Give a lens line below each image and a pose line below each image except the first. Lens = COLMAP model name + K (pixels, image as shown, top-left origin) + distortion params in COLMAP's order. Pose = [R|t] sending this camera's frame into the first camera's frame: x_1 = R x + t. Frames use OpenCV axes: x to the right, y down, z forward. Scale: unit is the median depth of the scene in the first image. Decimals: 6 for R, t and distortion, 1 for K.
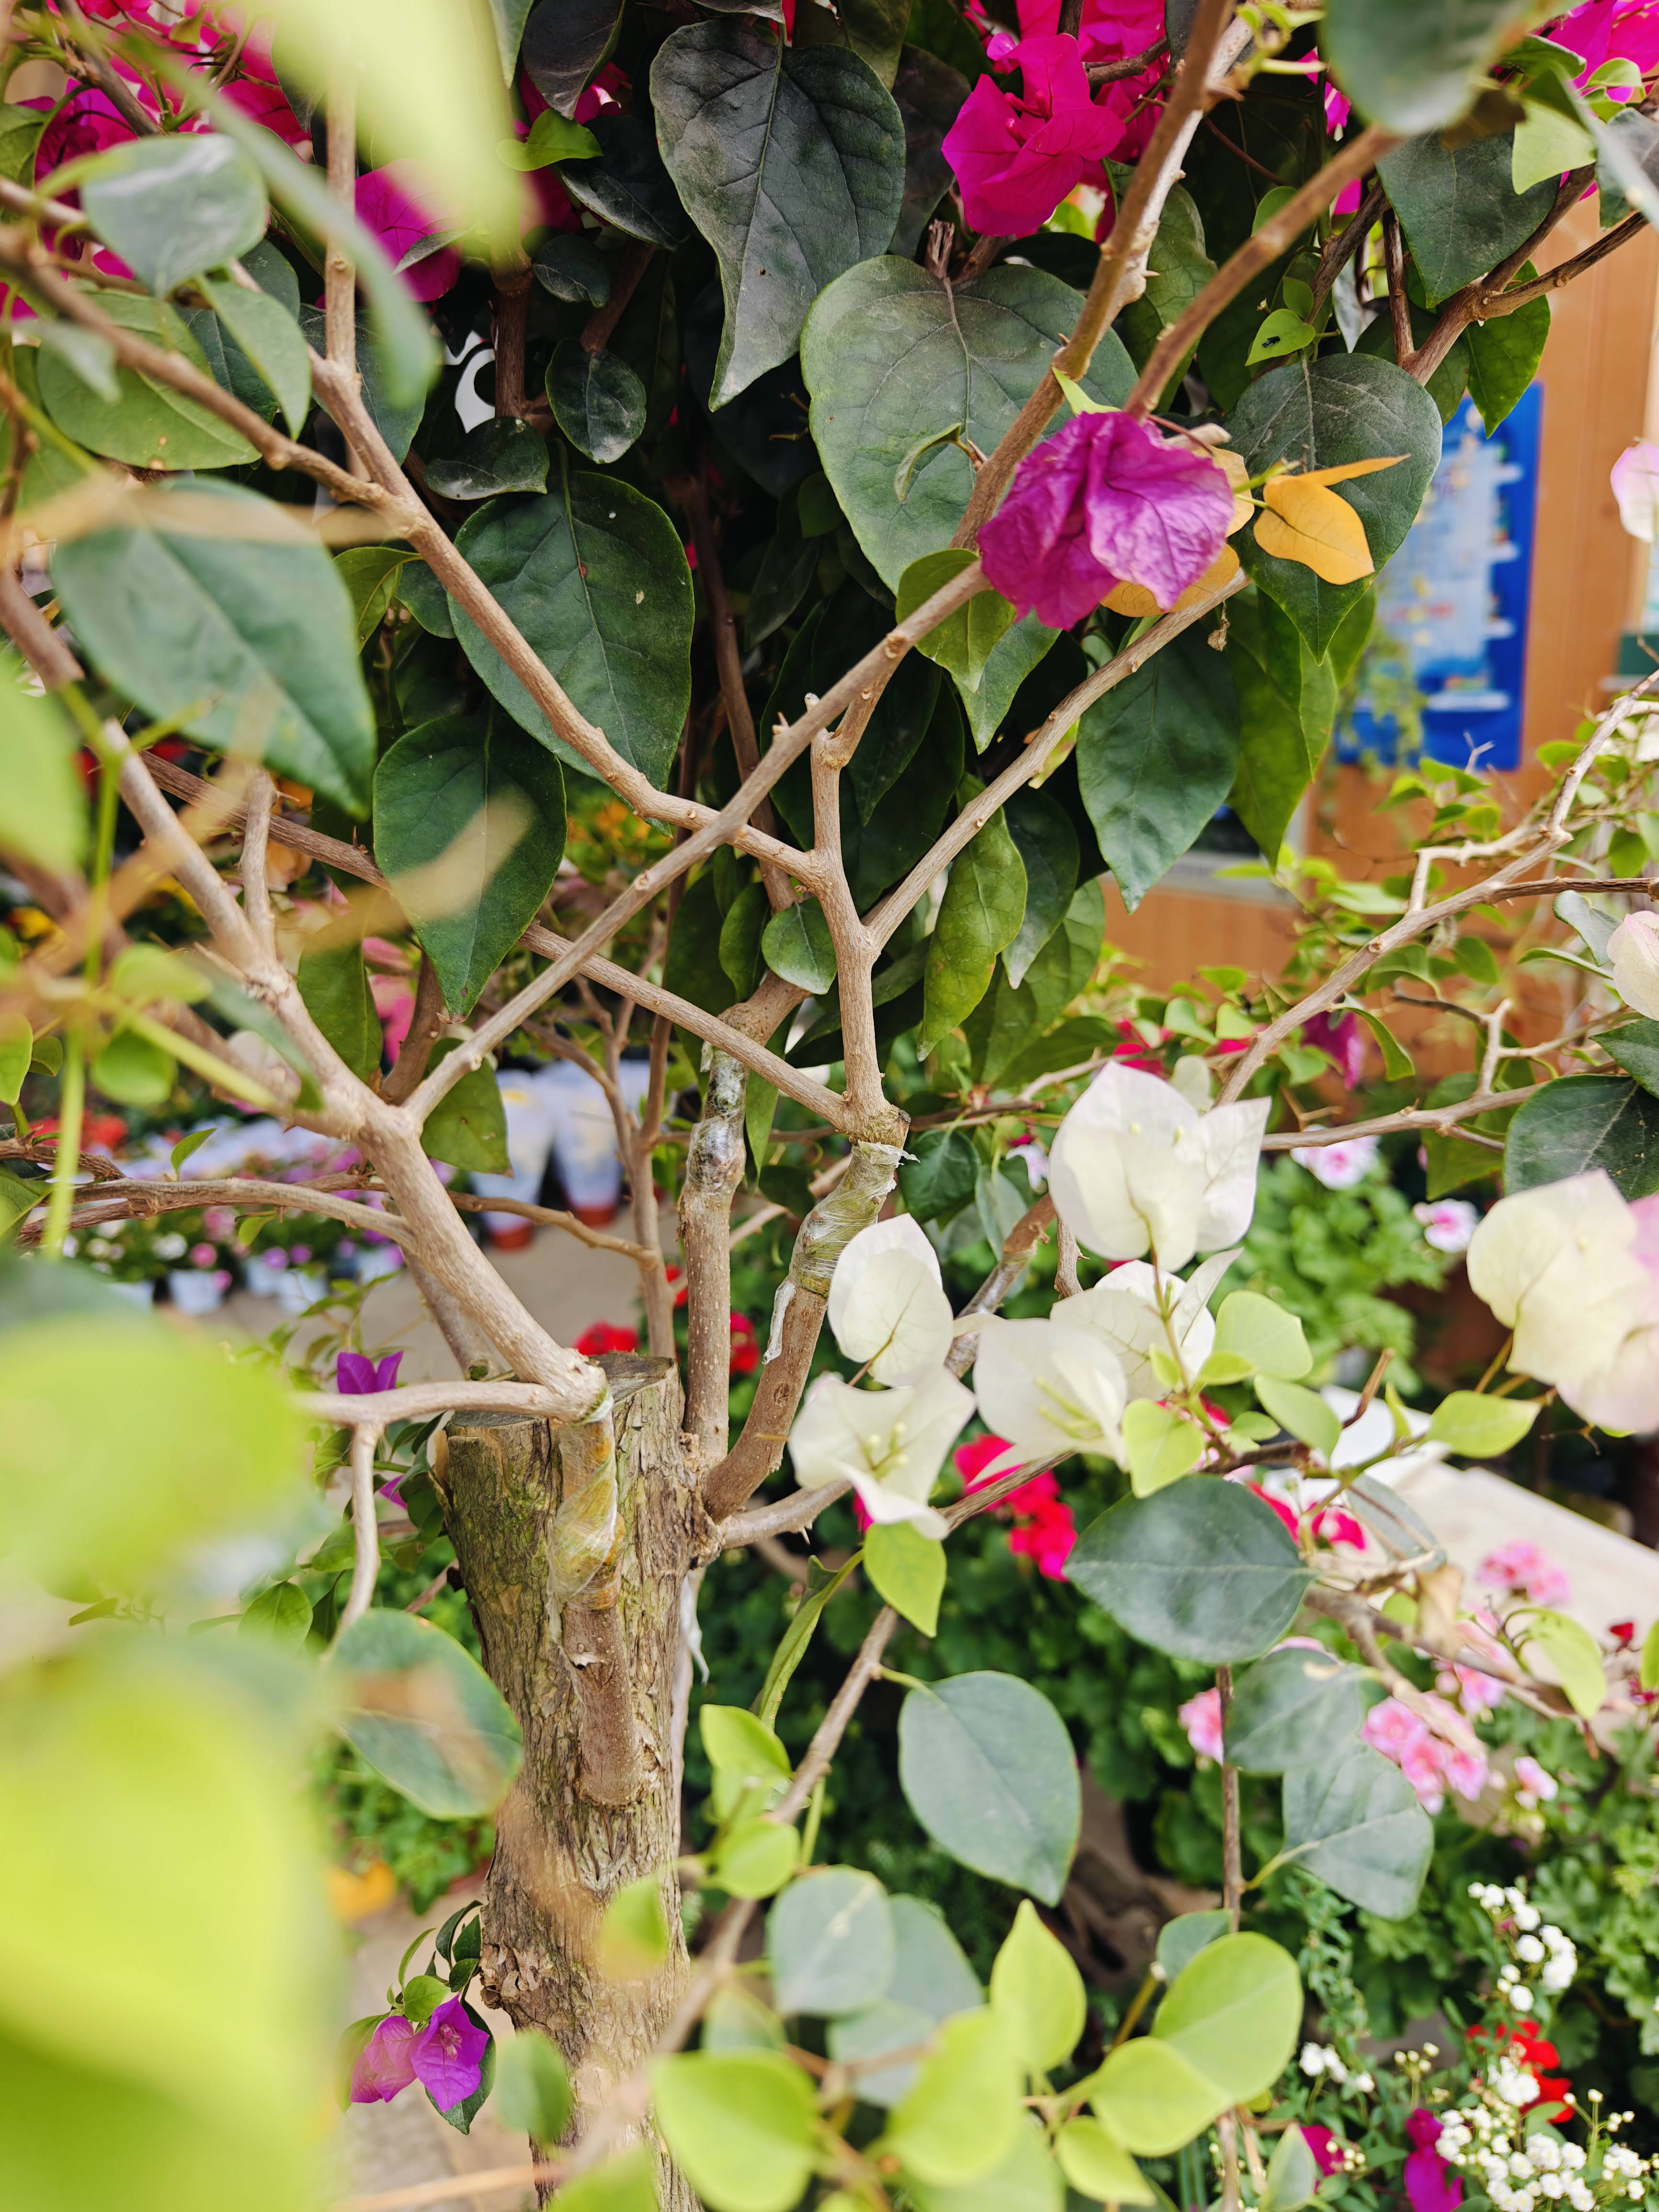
lens RADIAL K [[1514.1, 0, 829.4], [0, 1514.1, 1096.3], [0, 0, 1]] dist [0.001393, -0.002215]
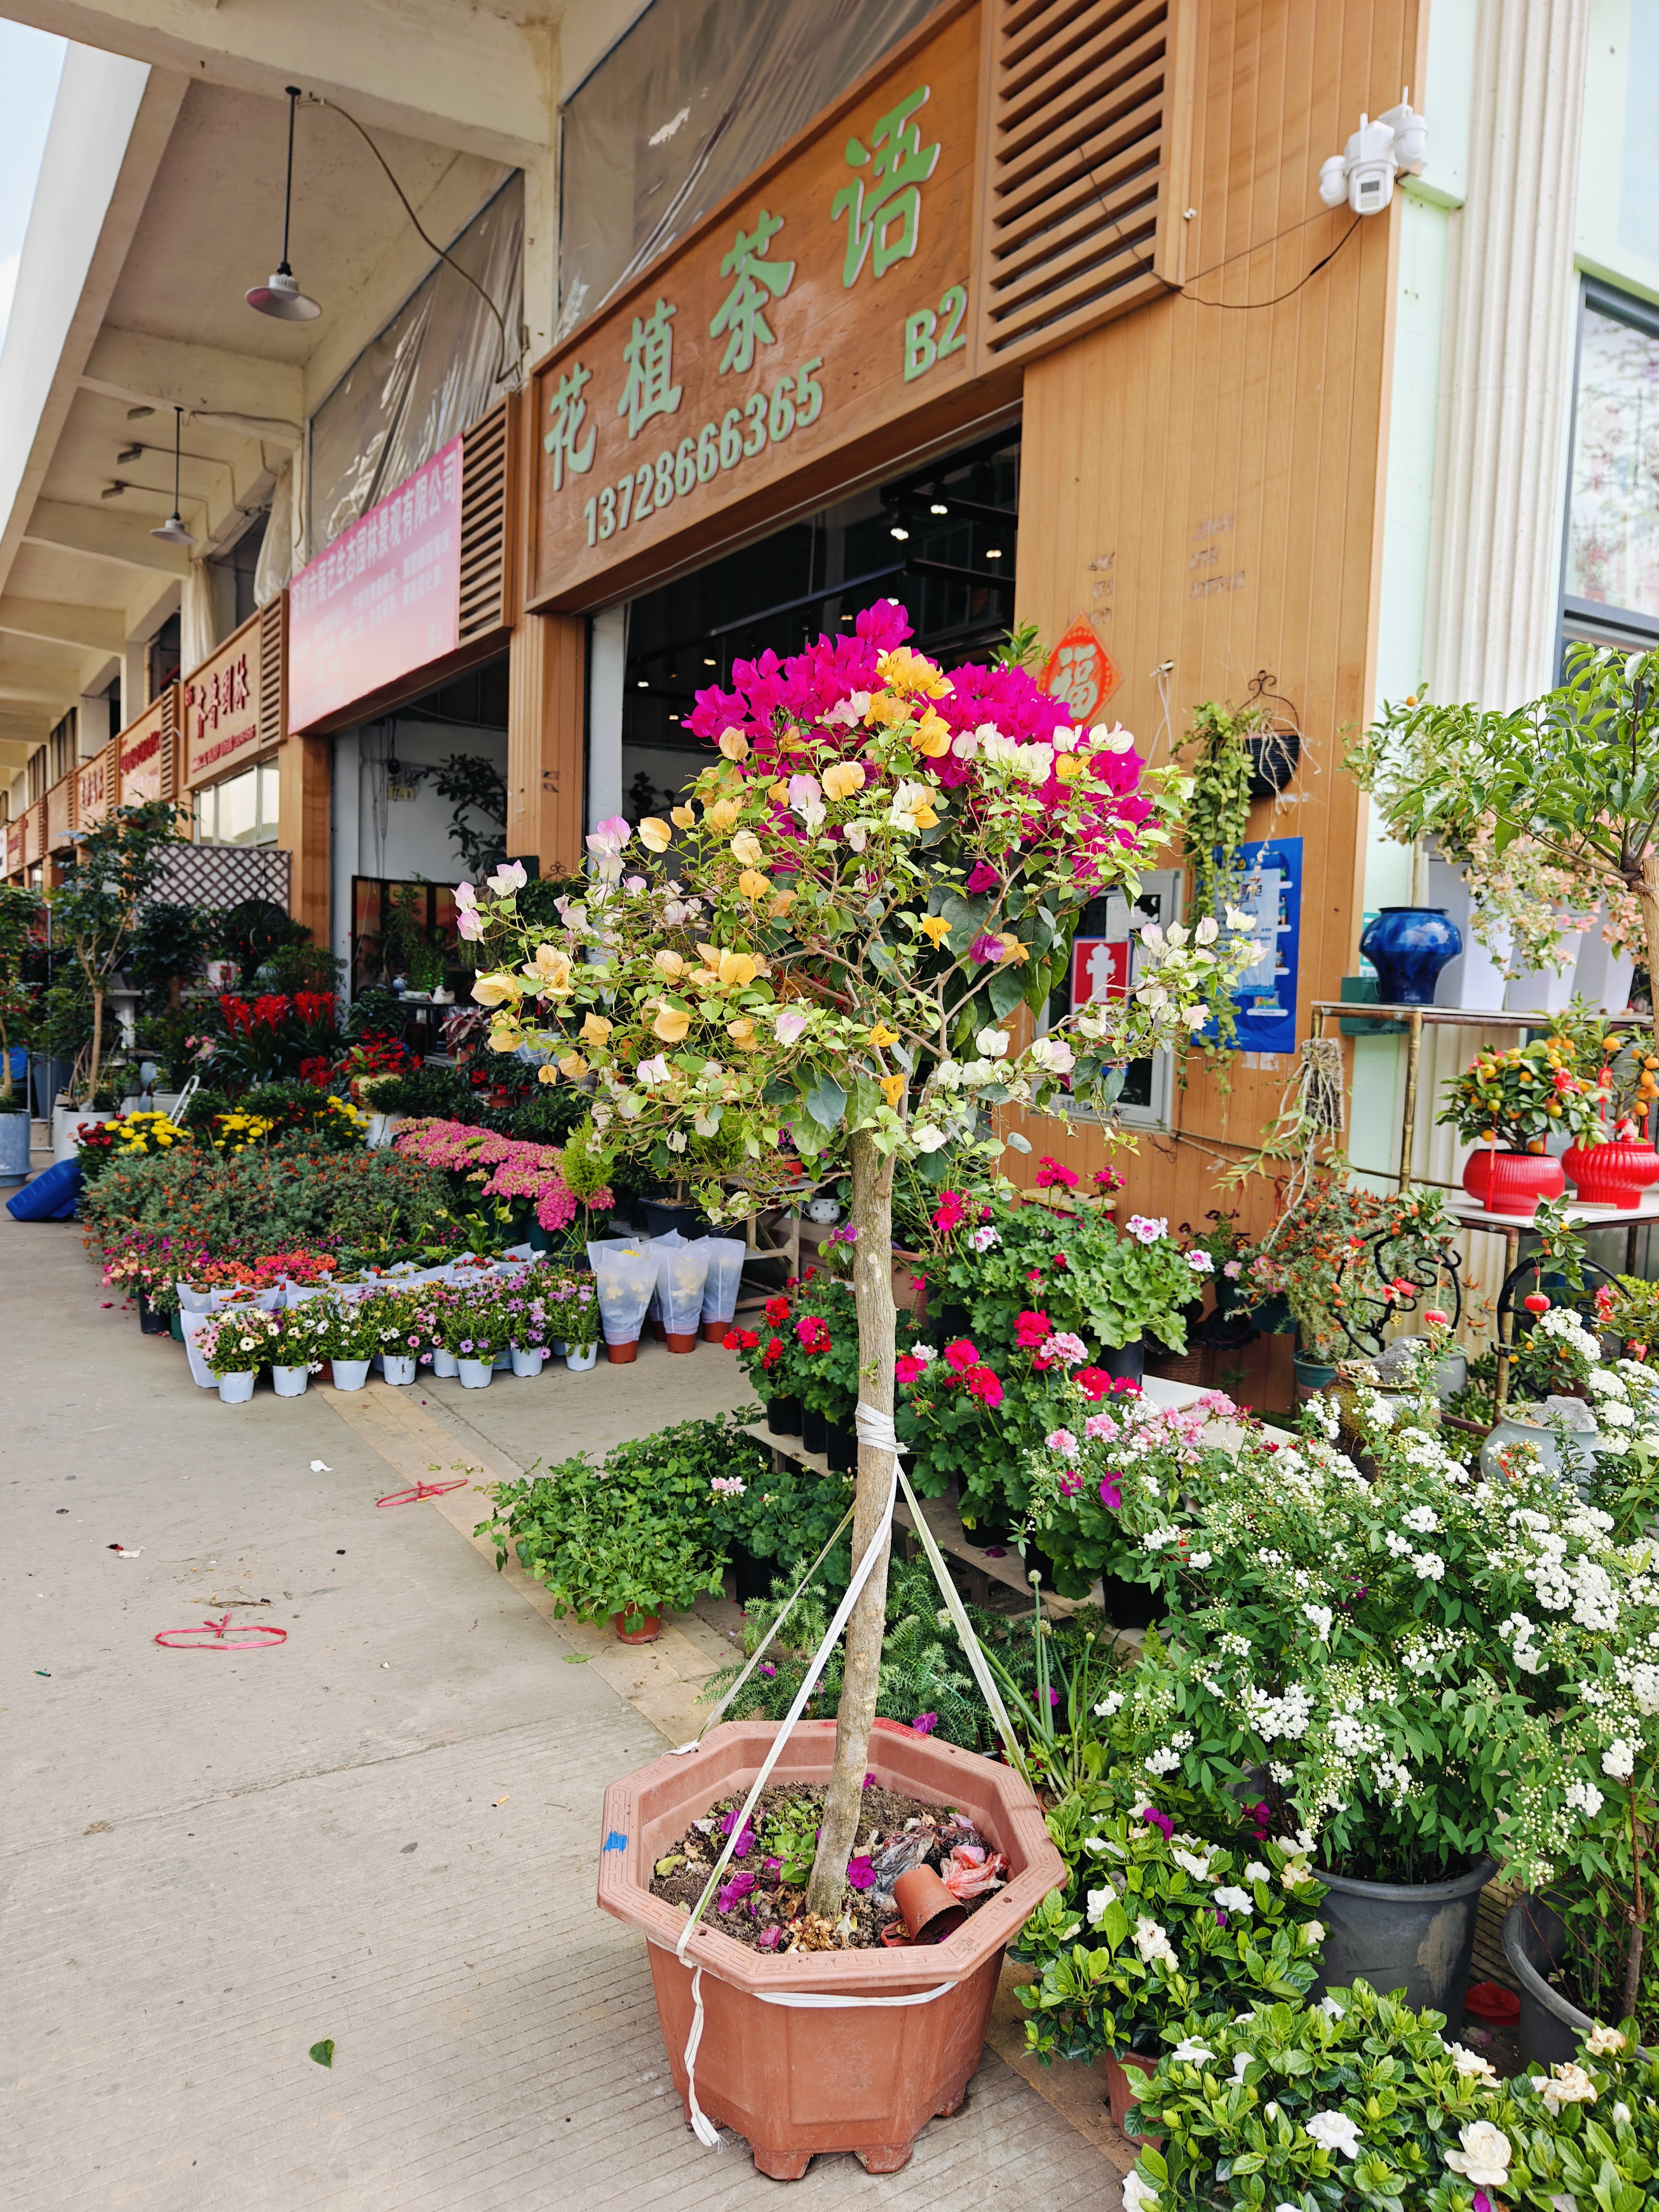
lens RADIAL K [[1514.1, 0, 829.9], [0, 1514.1, 1105.5], [0, 0, 1]] dist [0.001393, -0.002215]
pose [[0.998122, 0.061245, 0.001456, -0.057933], [-0.059910, 0.980775, -0.185717, 0.187480], [-0.012802, 0.185281, 0.982602, -0.645747]]
